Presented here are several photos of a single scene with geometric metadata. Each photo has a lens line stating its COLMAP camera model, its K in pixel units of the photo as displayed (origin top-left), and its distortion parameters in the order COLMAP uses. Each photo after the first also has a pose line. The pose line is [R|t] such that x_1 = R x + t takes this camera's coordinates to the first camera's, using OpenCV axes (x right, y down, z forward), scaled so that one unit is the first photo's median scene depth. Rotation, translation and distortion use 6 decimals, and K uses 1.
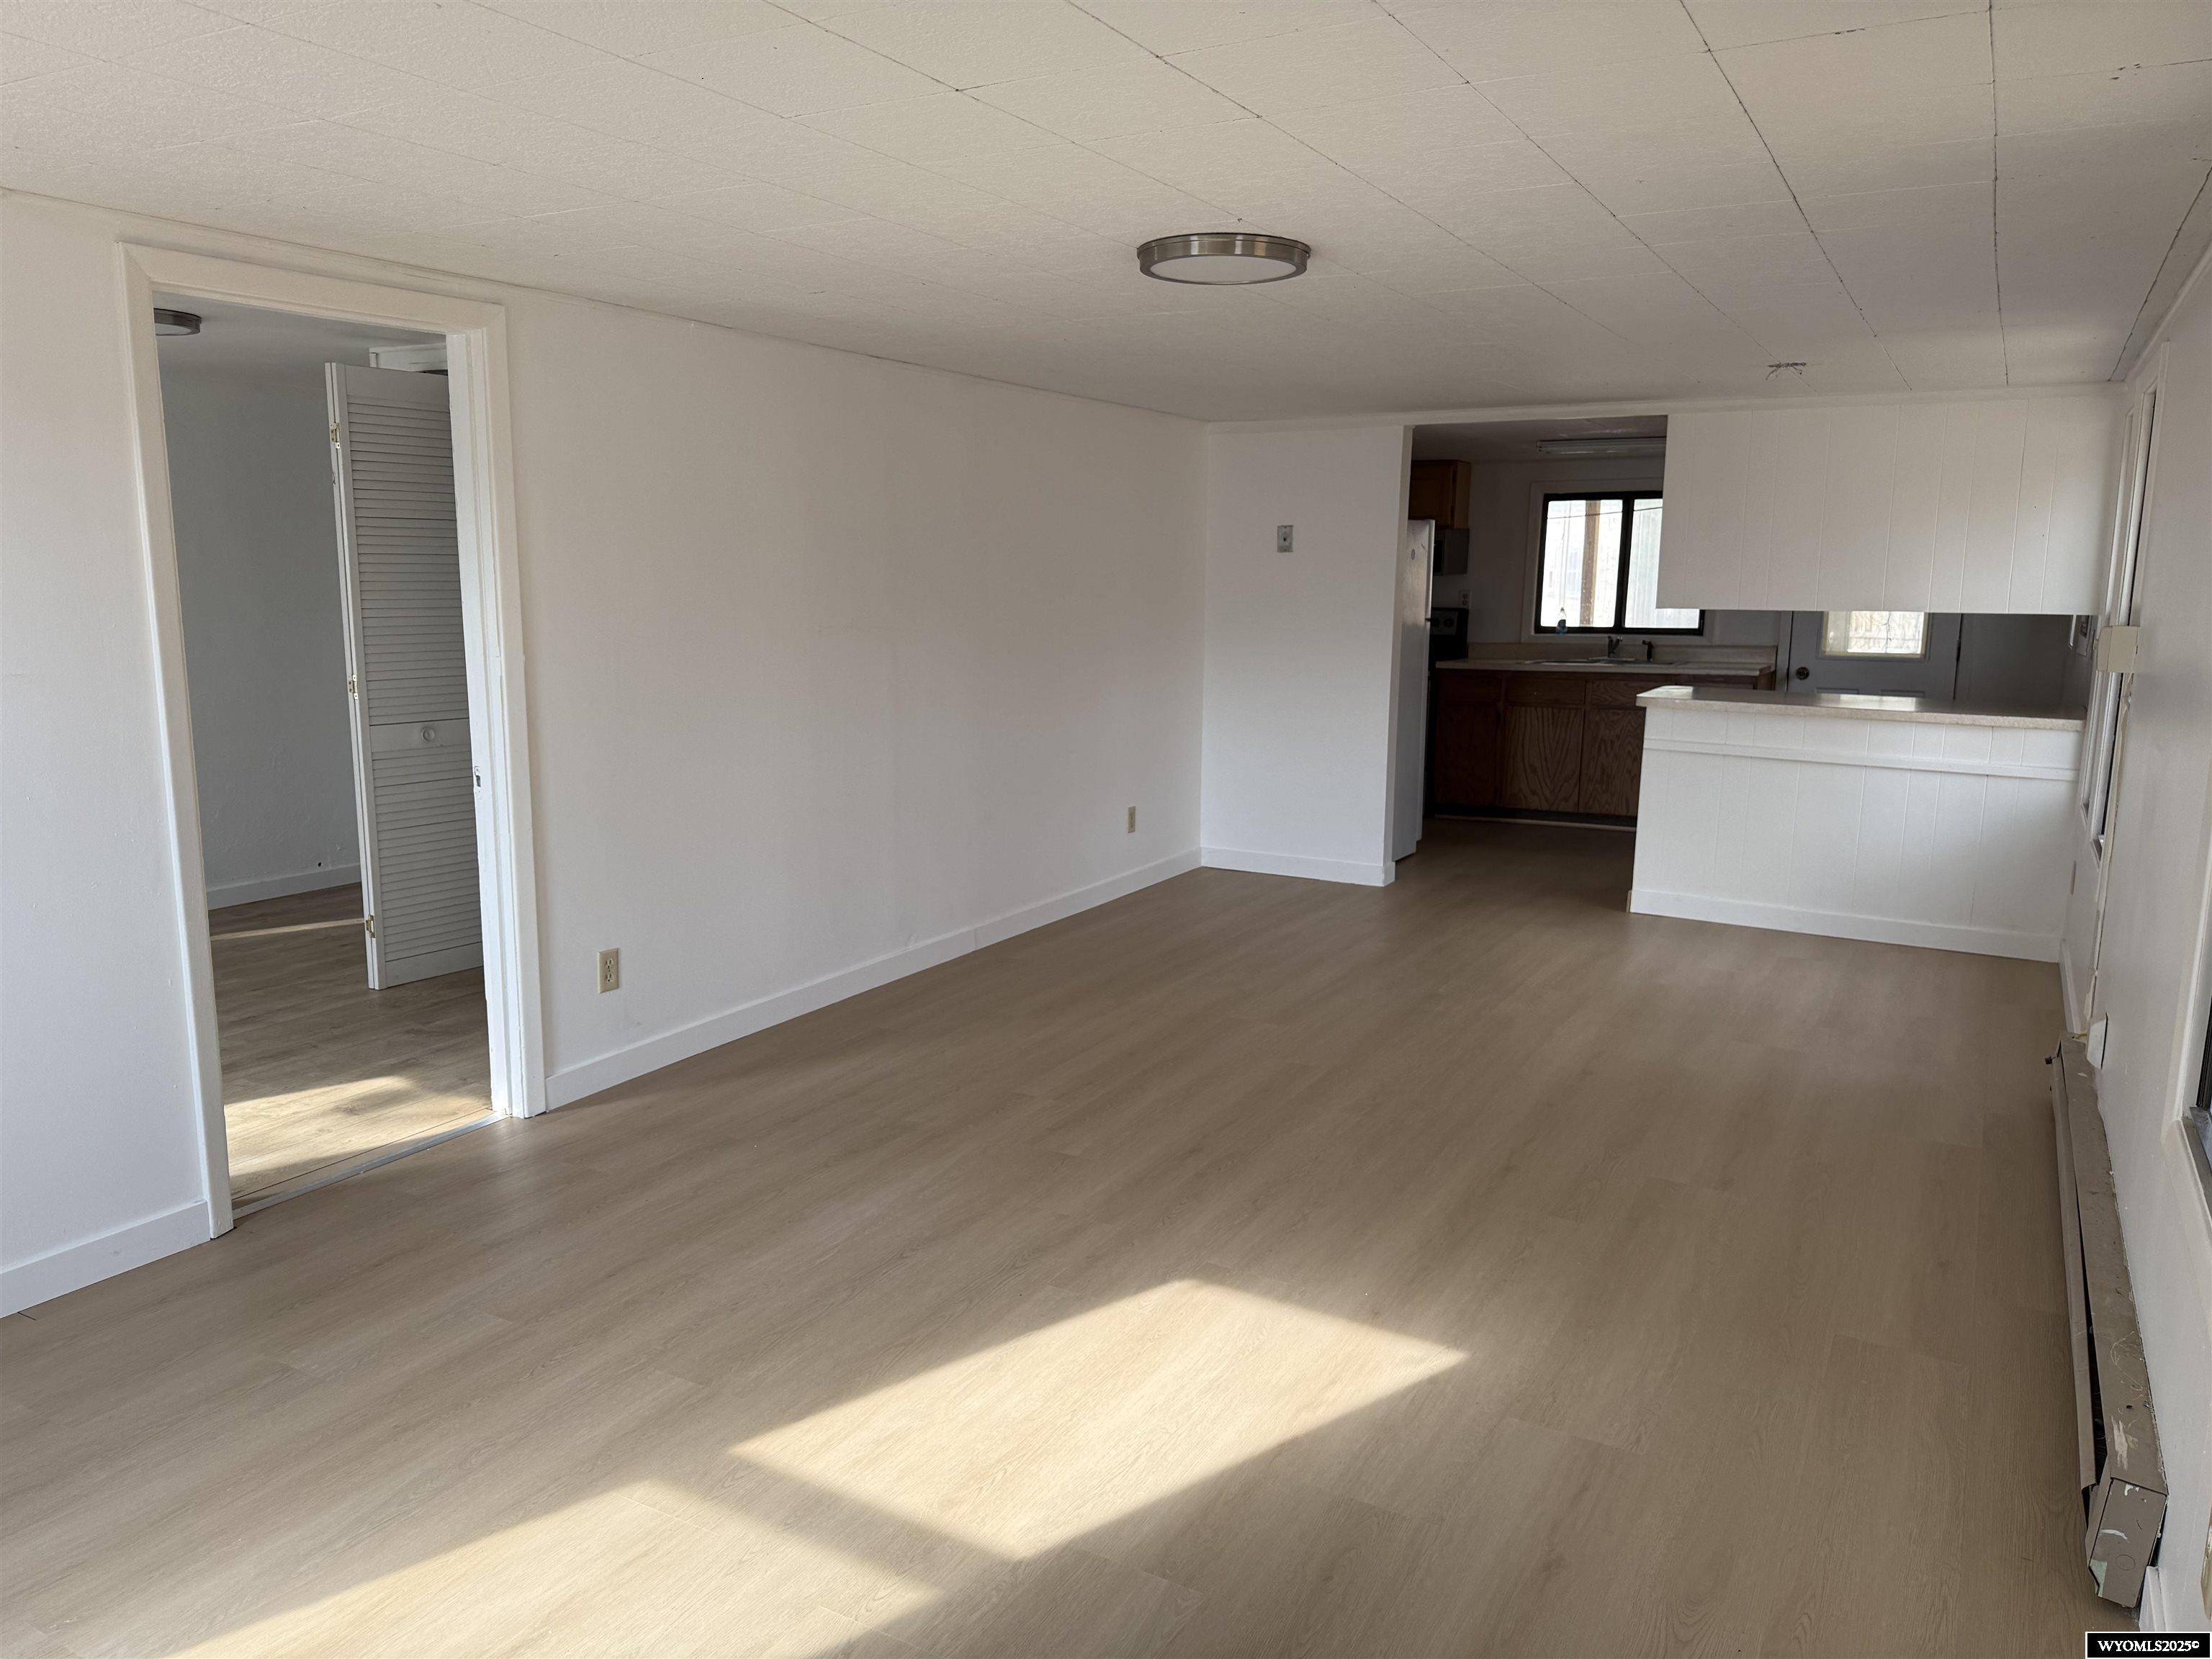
lens RADIAL K [[1639.6, 0, 1106.0], [0, 1639.6, 829.5], [0, 0, 1]] dist [0.015156, -0.026674]
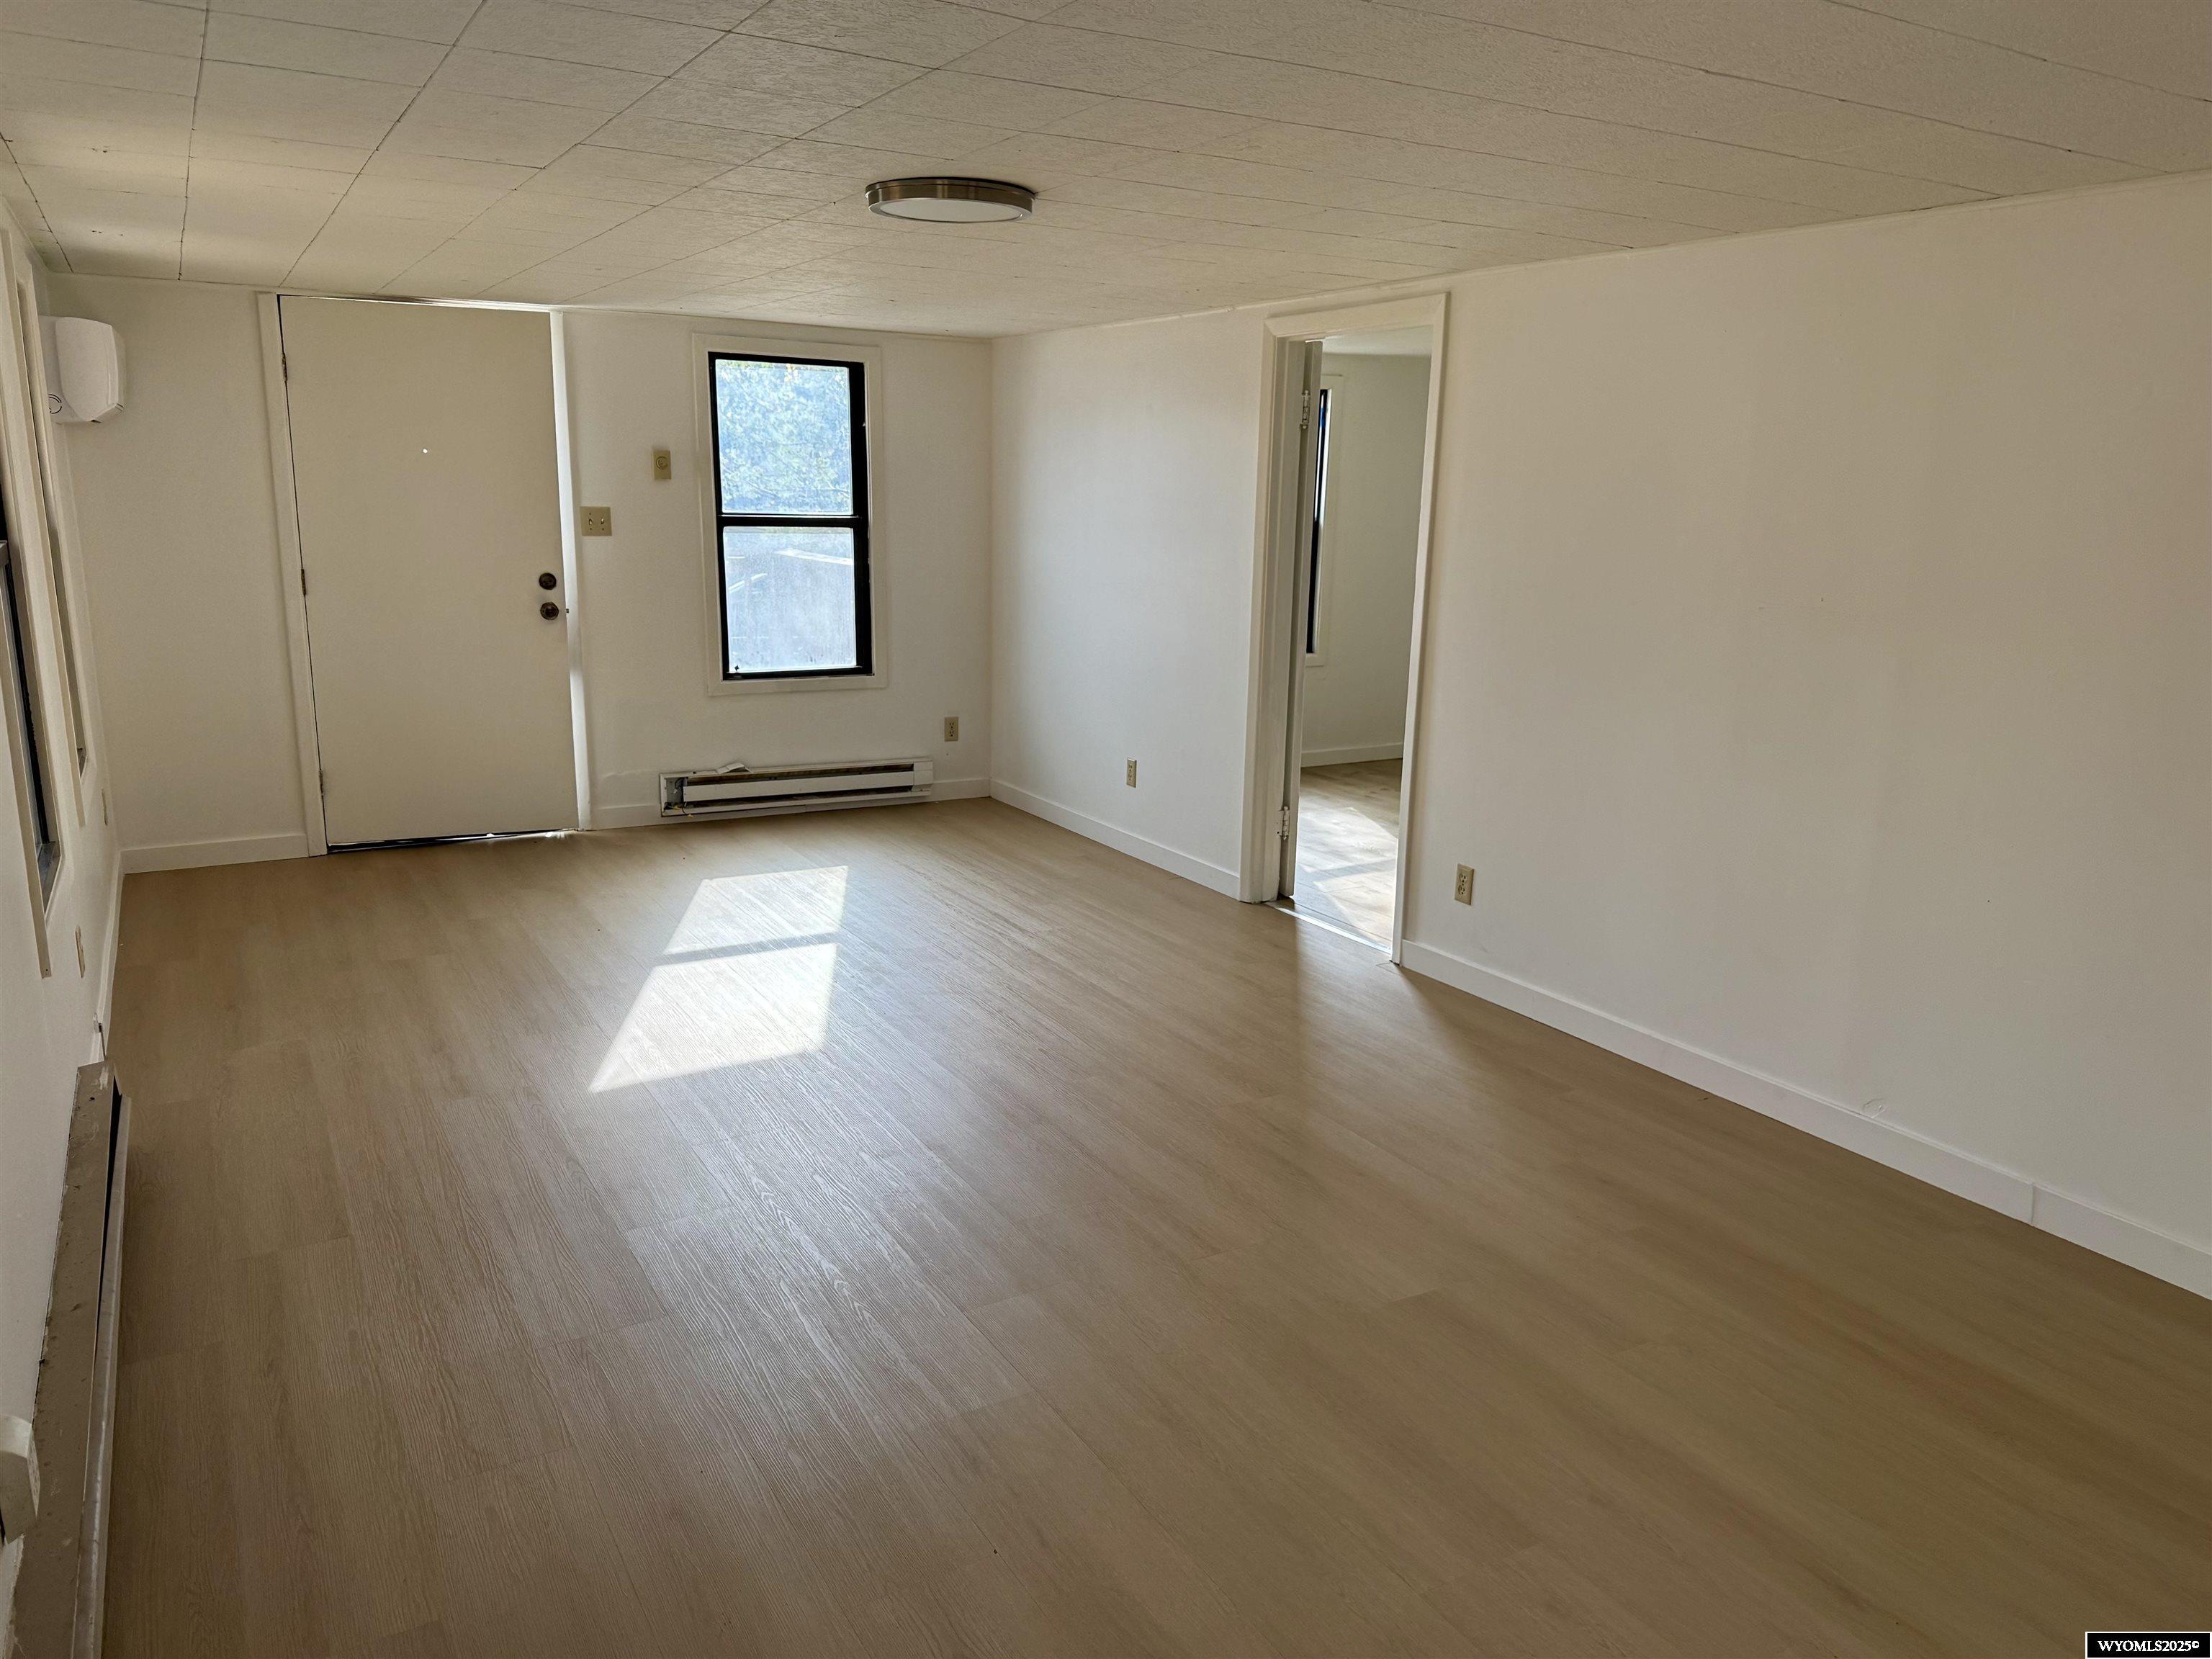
lens RADIAL K [[1639.6, 0, 1106.0], [0, 1639.6, 829.5], [0, 0, 1]] dist [0.015156, -0.026674]
pose [[-0.533148, 0.149185, -0.832765, 0.816215], [-0.179450, 0.941991, 0.283638, -0.241395], [0.826772, 0.300661, -0.475449, 1.452599]]
